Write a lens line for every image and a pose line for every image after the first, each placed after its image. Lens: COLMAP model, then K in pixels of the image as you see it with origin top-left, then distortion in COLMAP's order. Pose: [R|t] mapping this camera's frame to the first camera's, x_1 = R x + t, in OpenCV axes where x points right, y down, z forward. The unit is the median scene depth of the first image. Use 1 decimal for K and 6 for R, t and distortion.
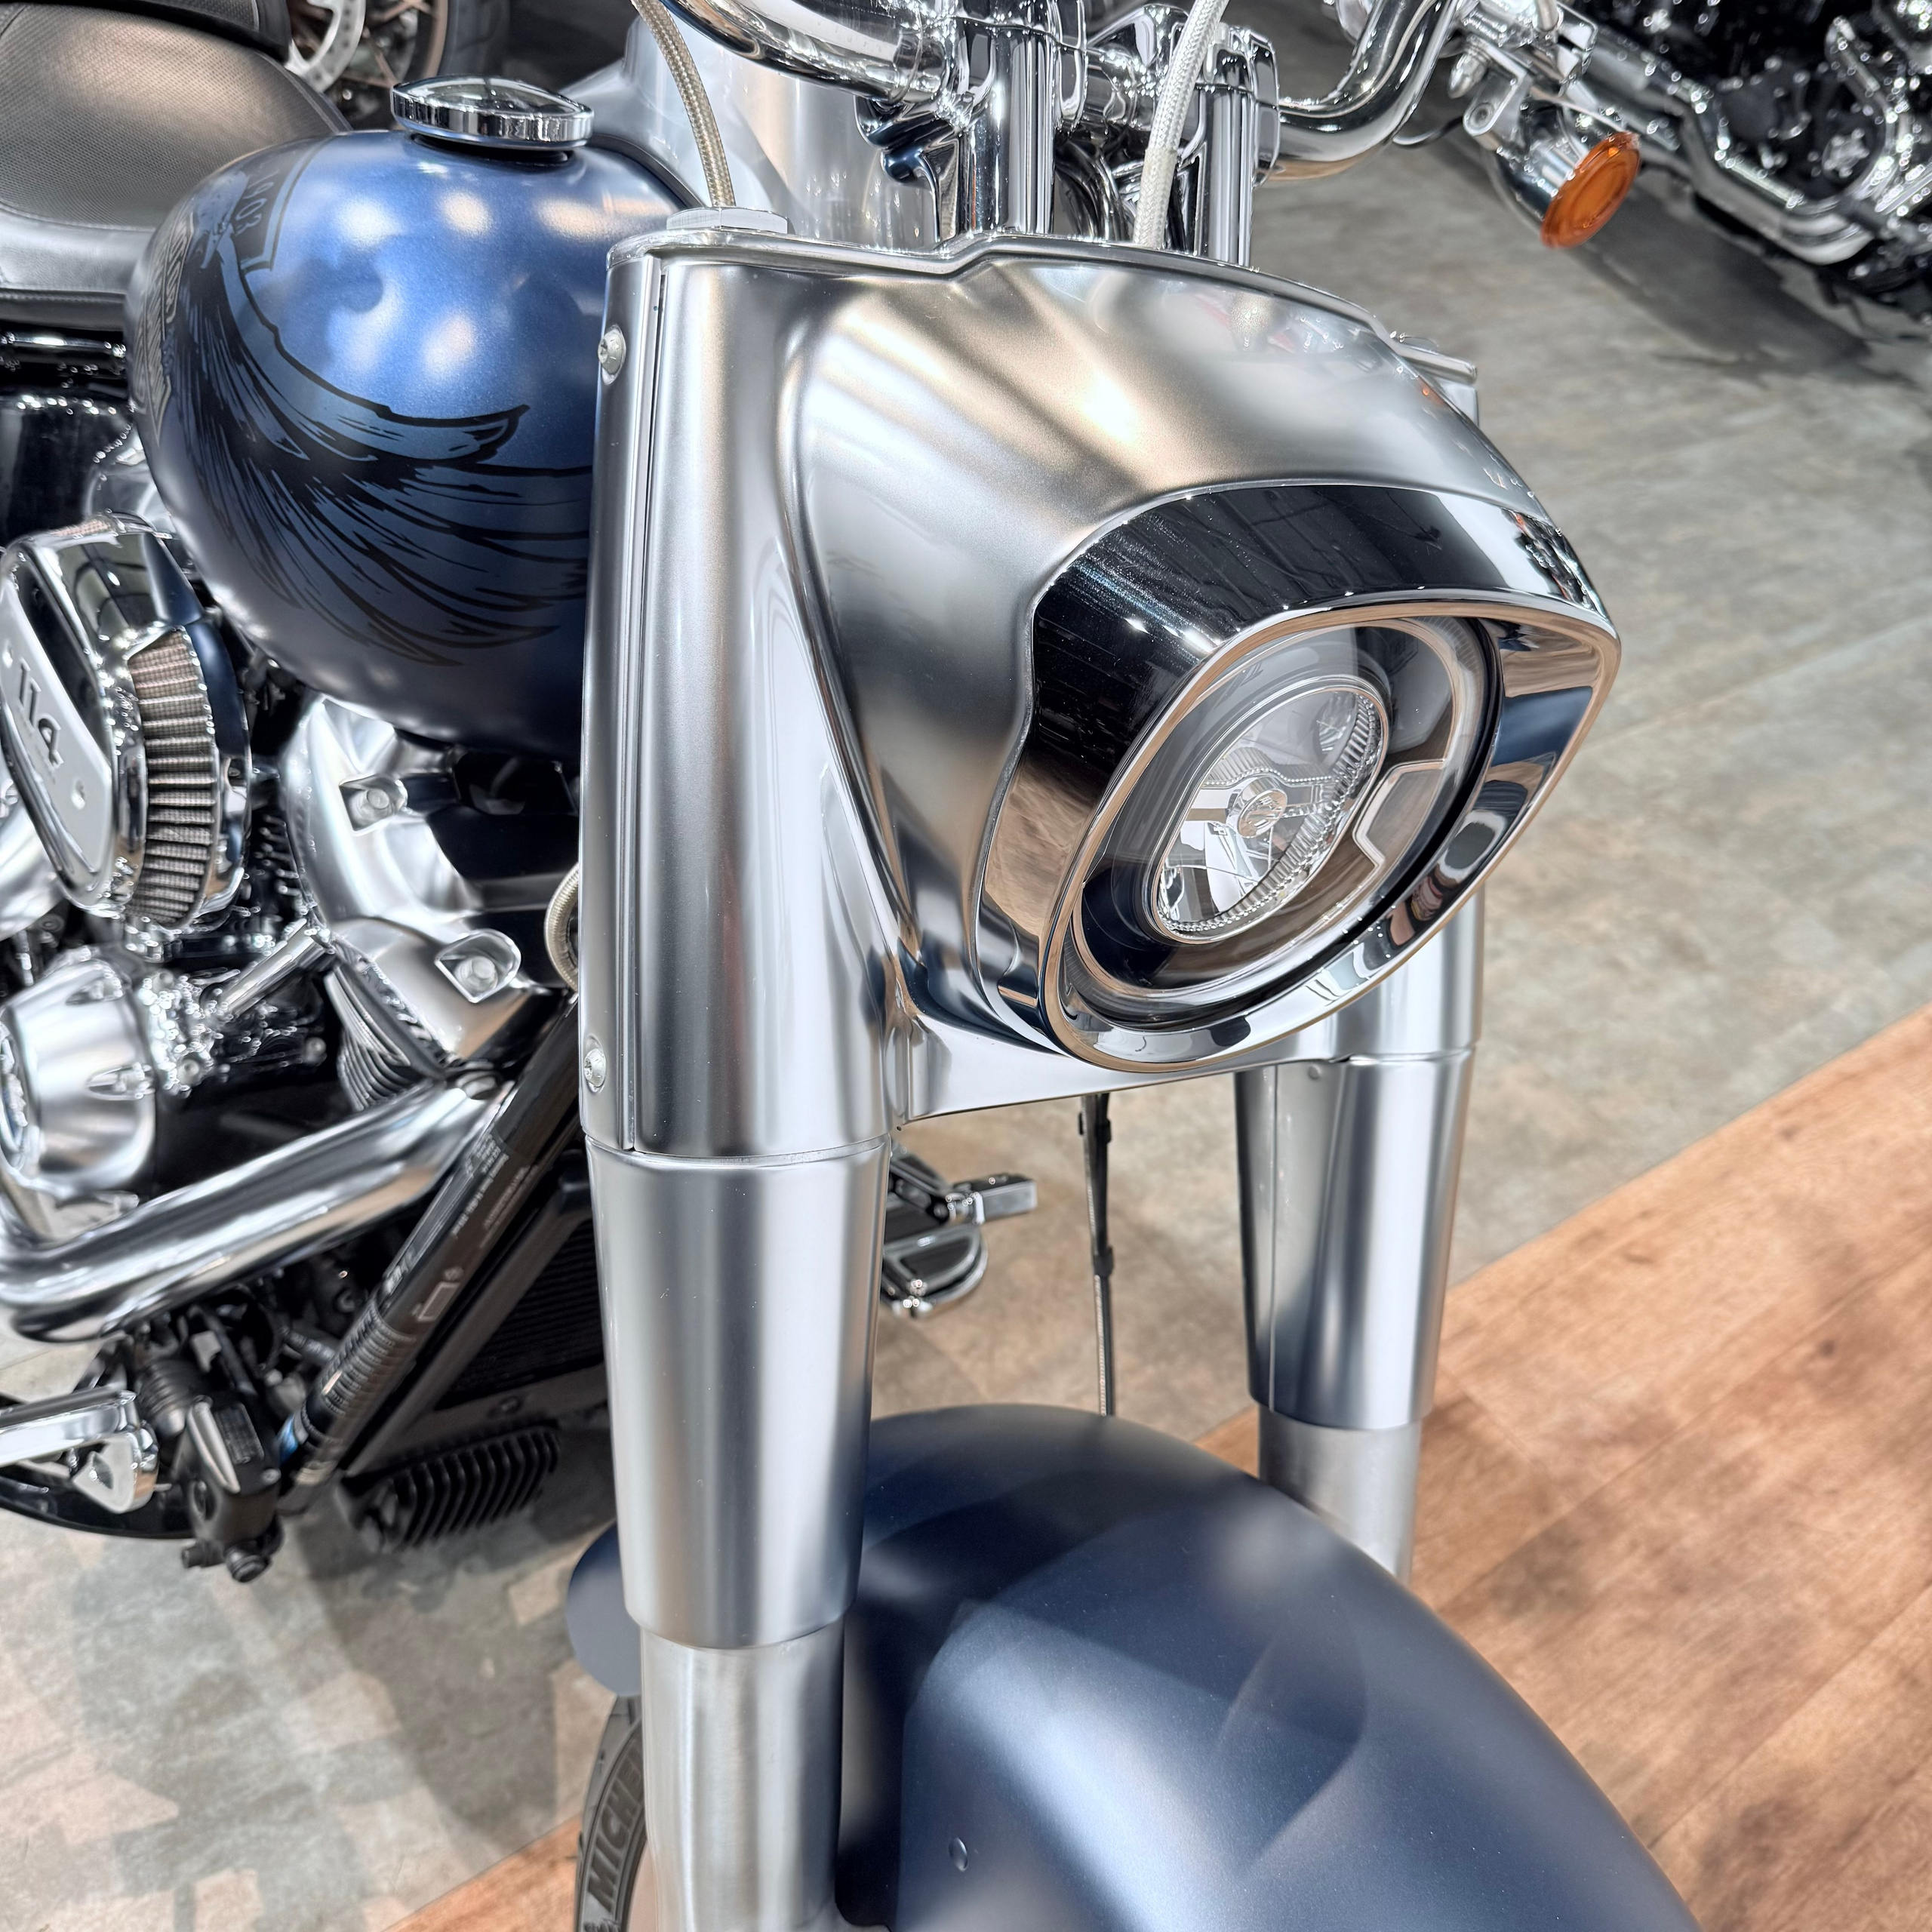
lens RADIAL K [[1867.8, 0, 963.0], [0, 1867.8, 968.8], [0, 0, 1]] dist [-0.038299, -0.001095]
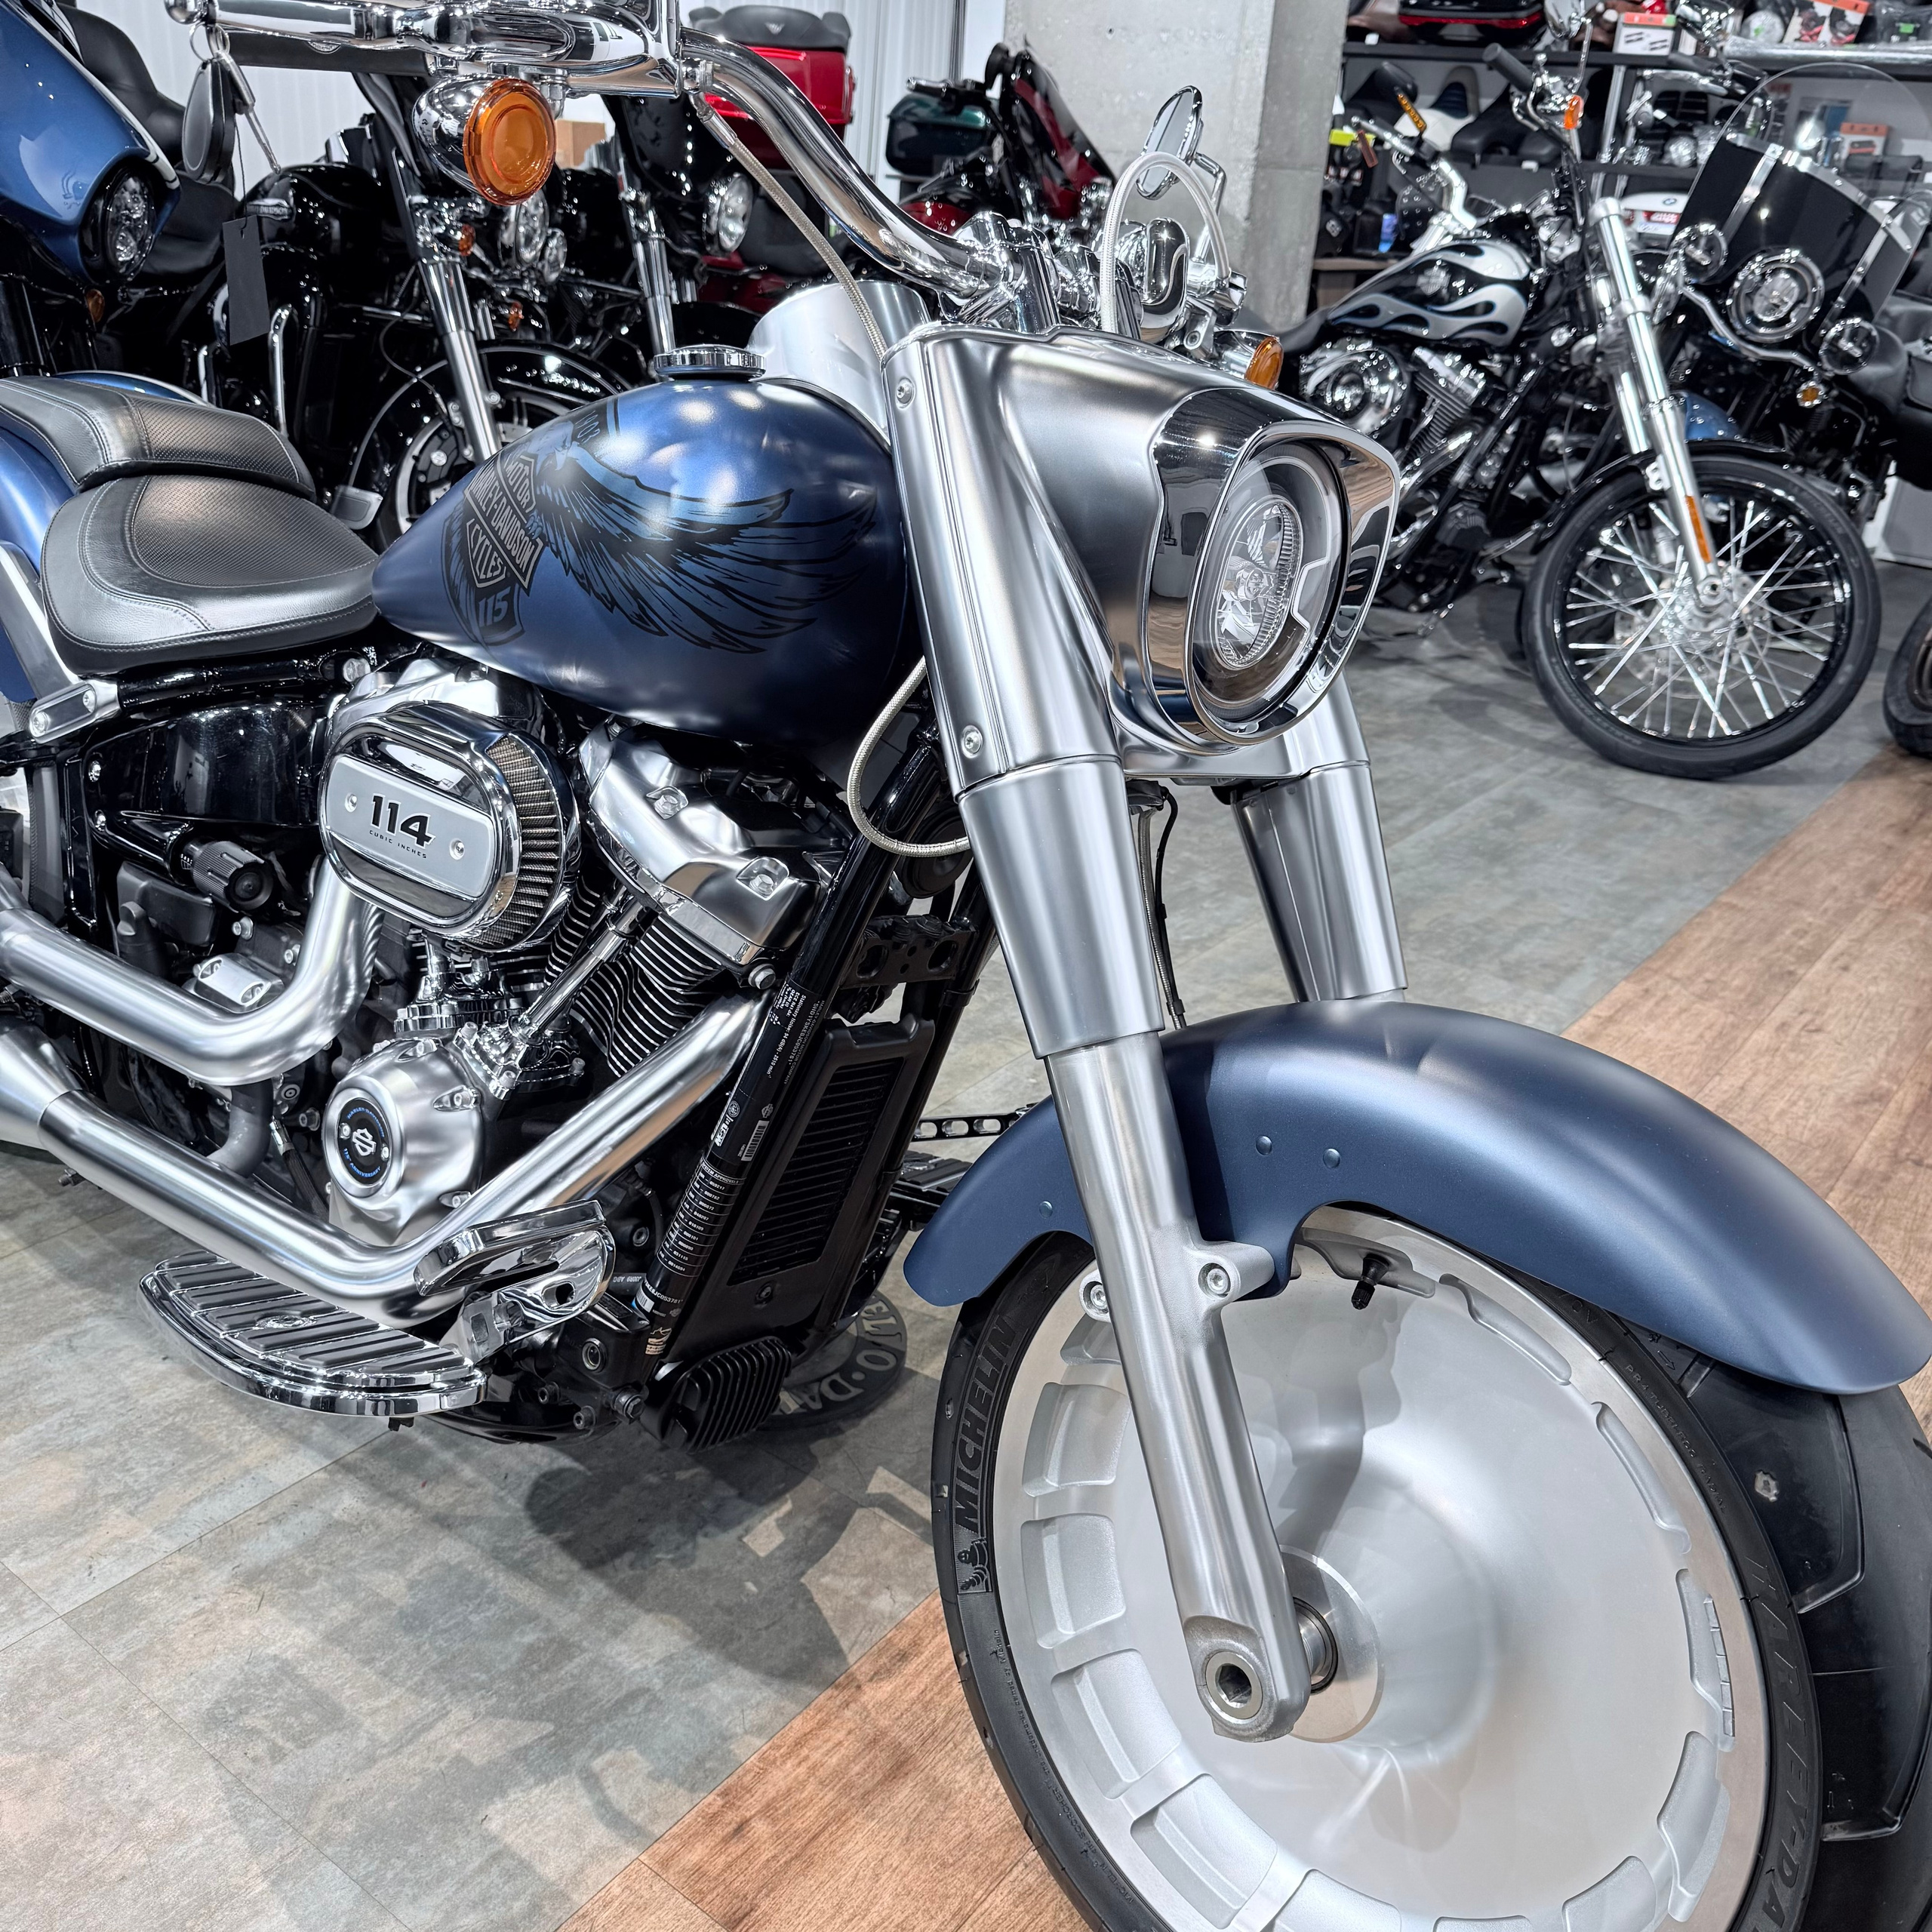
lens RADIAL K [[1840.8, 0, 972.4], [0, 1840.8, 964.4], [0, 0, 1]] dist [0.006657, -0.016799]
pose [[0.954122, -0.206255, 0.217051, -0.182765], [0.258079, 0.934046, -0.246889, 0.203639], [-0.151814, 0.291578, 0.944423, -0.193066]]
